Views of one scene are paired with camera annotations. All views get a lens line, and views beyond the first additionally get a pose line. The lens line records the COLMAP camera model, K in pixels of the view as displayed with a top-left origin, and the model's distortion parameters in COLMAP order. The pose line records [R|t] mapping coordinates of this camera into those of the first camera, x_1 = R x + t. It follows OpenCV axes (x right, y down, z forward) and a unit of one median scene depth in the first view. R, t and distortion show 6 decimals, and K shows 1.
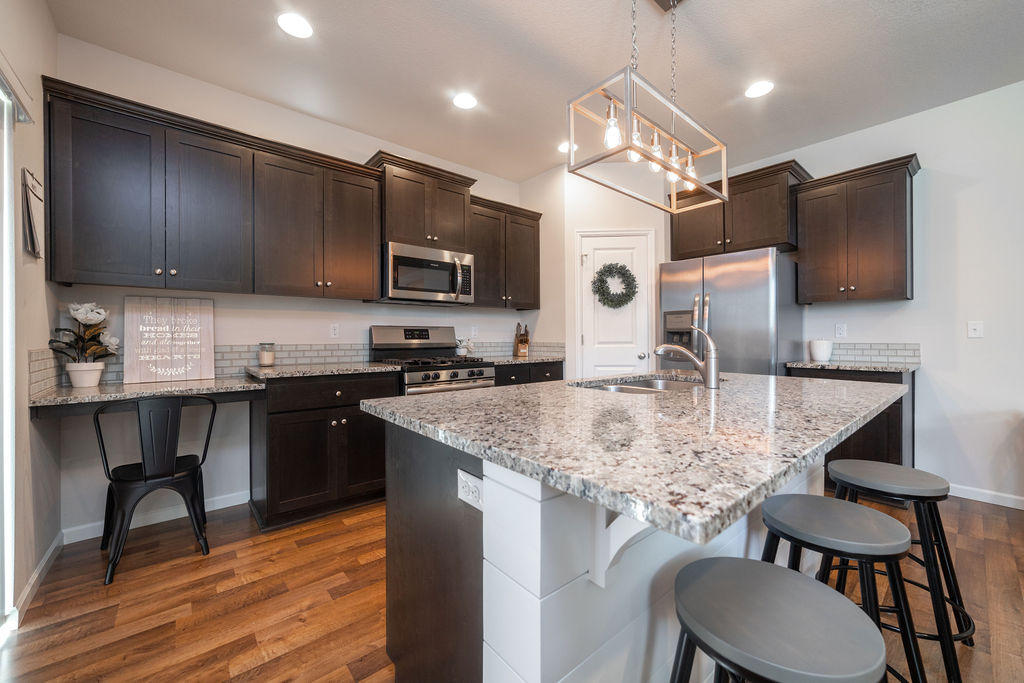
lens RADIAL K [[394.1, 0, 504.0], [0, 394.1, 341.4], [0, 0, 1]] dist [-0.008316, 0.001894]
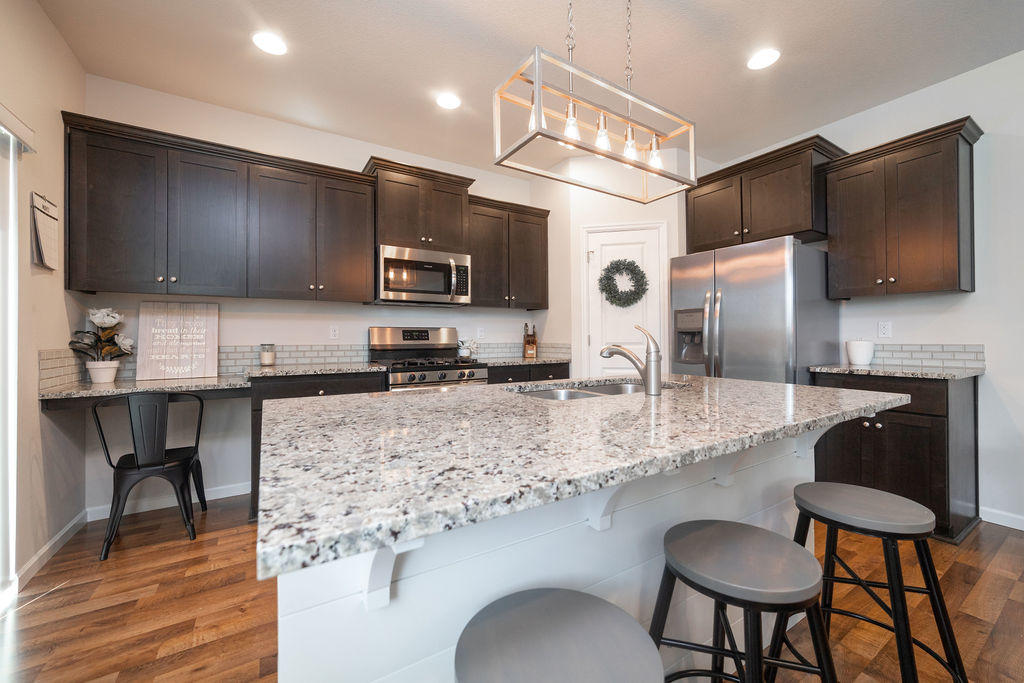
lens RADIAL K [[394.1, 0, 505.6], [0, 394.1, 339.6], [0, 0, 1]] dist [-0.008316, 0.001894]
pose [[0.989686, -0.001158, -0.143251, 0.189698], [0.000302, 0.999982, -0.006002, -0.001016], [0.143256, 0.005897, 0.989668, 0.038311]]
